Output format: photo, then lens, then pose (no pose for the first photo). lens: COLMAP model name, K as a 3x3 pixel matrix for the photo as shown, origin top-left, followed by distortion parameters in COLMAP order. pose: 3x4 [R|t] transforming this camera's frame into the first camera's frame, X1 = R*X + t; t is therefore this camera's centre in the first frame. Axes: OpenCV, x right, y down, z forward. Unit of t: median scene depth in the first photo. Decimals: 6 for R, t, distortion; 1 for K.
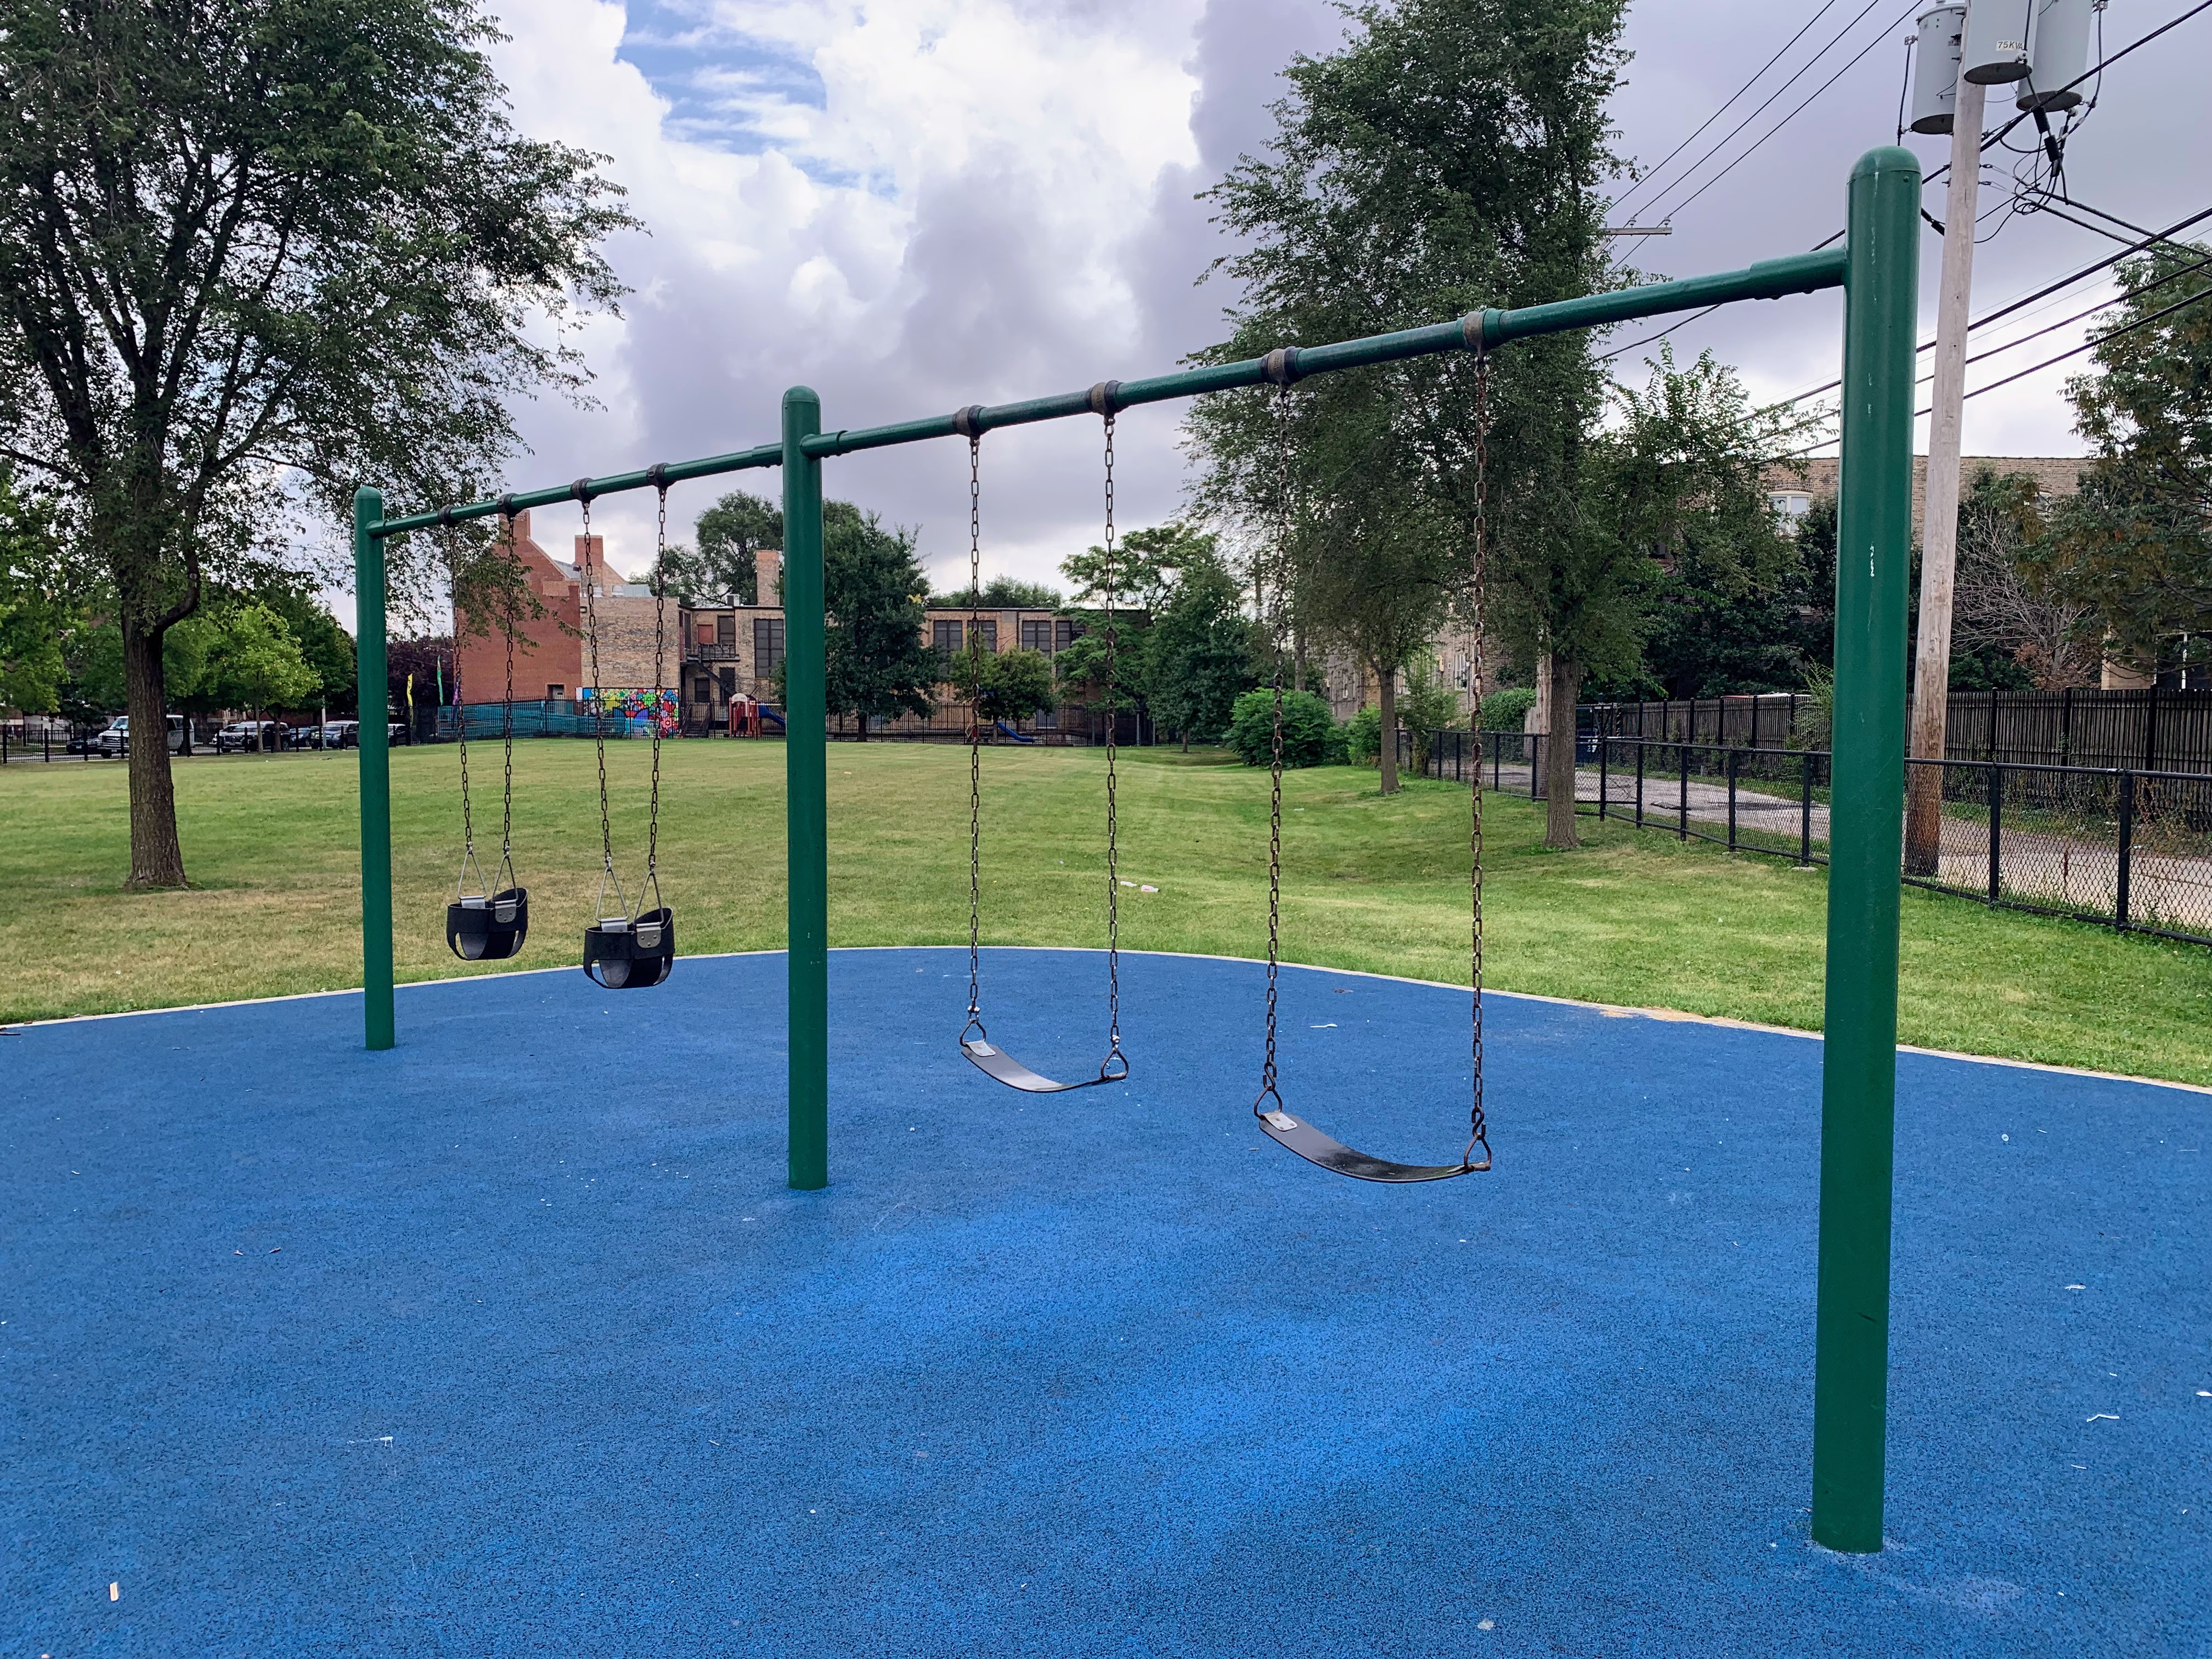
lens RADIAL K [[1691.2, 0, 1106.0], [0, 1691.2, 829.5], [0, 0, 1]] dist [-0.001461, -0.002714]
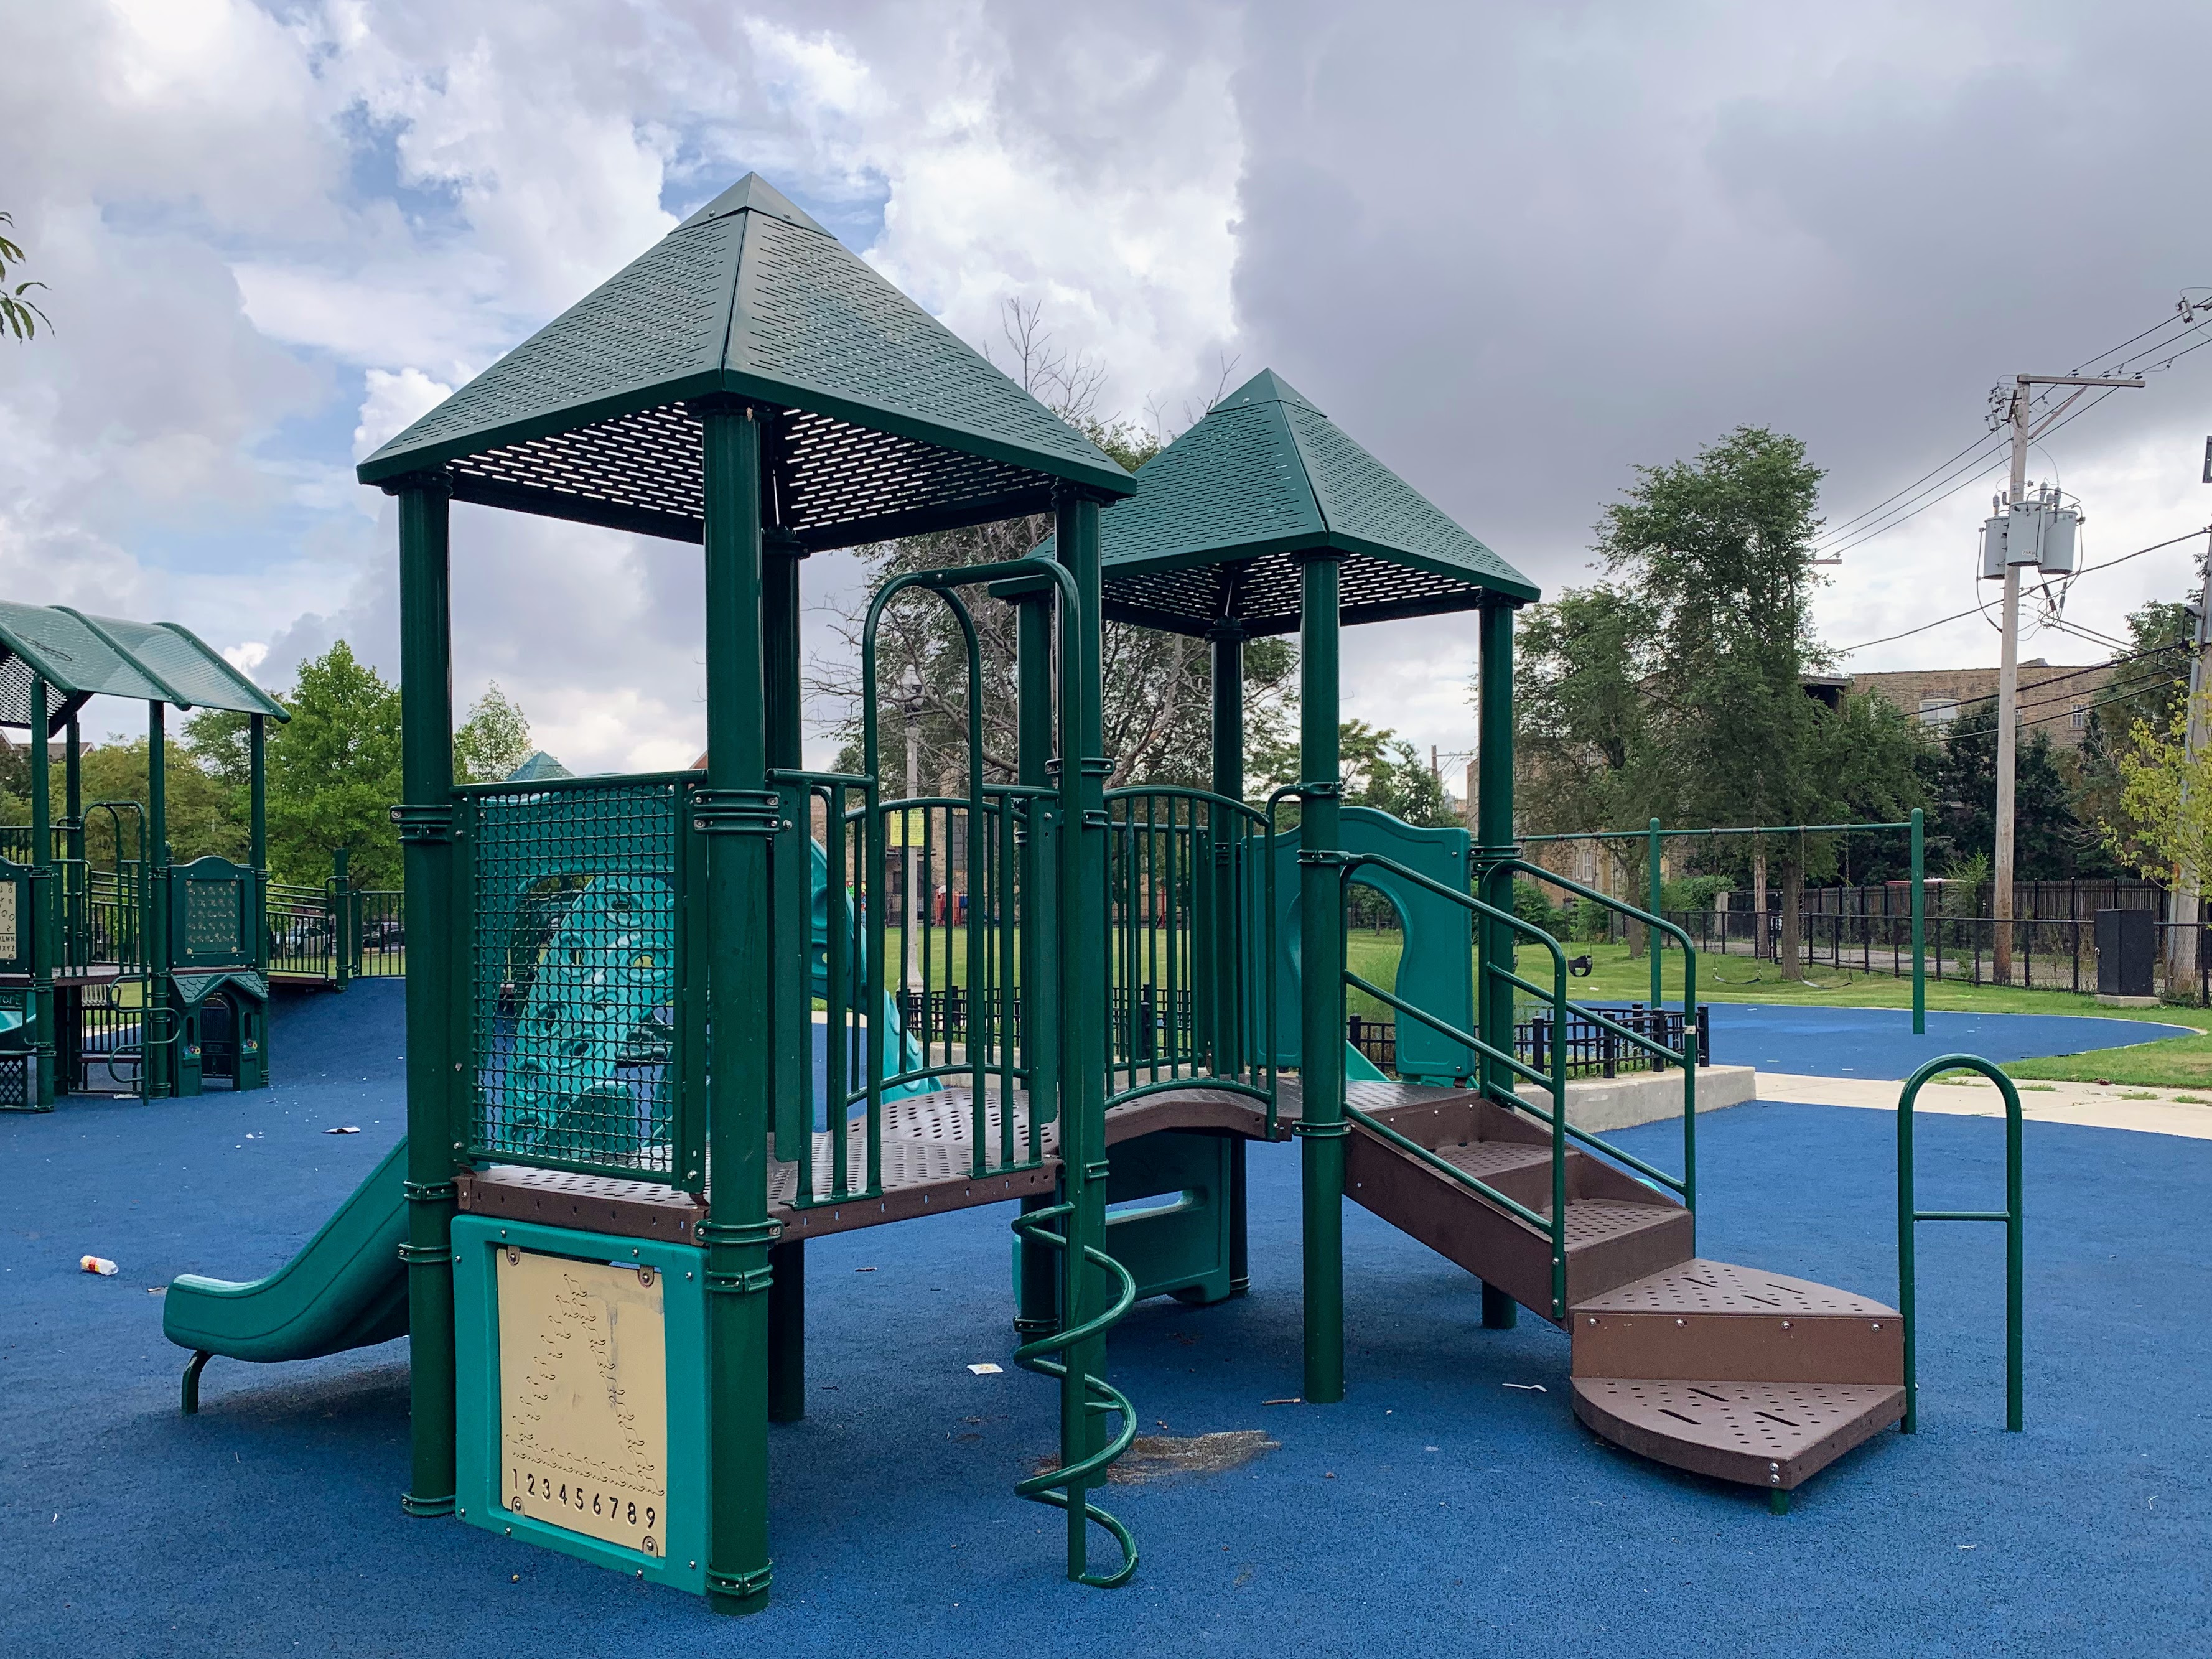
lens RADIAL K [[1897.9, 0, 1107.5], [0, 1897.9, 900.5], [0, 0, 1]] dist [0.004862, 0.000044]
pose [[0.999216, -0.007560, -0.038857, -0.119498], [0.004883, 0.997636, -0.068552, 0.021290], [0.039284, 0.068309, 0.996891, -0.322531]]
